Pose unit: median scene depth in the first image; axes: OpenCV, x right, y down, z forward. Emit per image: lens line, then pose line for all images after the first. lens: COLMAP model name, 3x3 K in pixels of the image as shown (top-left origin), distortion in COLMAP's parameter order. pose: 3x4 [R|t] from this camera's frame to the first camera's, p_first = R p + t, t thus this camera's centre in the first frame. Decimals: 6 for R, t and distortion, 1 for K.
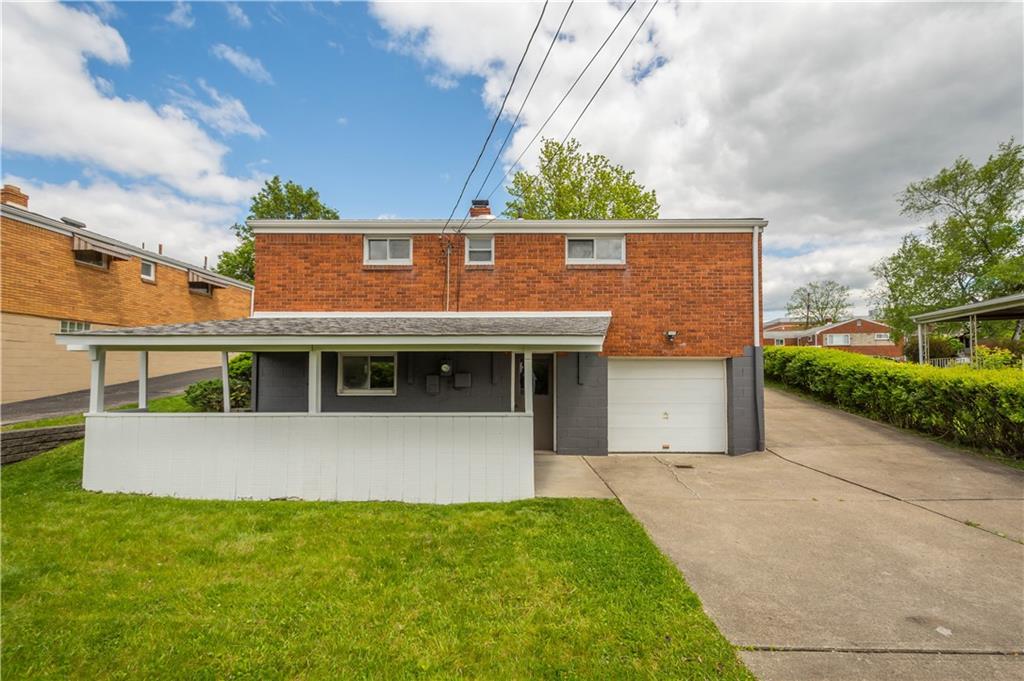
lens RADIAL K [[452.3, 0, 511.8], [0, 452.3, 347.5], [0, 0, 1]] dist [0.009961, -0.000226]
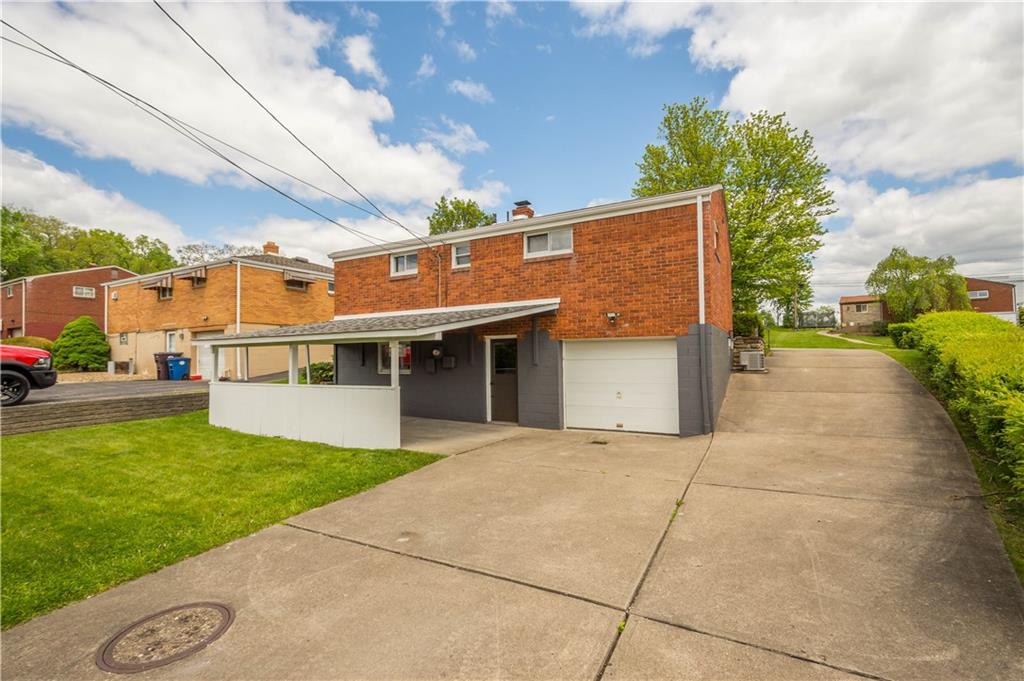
lens RADIAL K [[452.3, 0, 509.0], [0, 452.3, 337.6], [0, 0, 1]] dist [0.009961, -0.000226]
pose [[0.881406, -0.033518, -0.471169, 0.605687], [0.044152, 0.998958, 0.011530, -0.002261], [0.470292, -0.030966, 0.881968, -0.020007]]
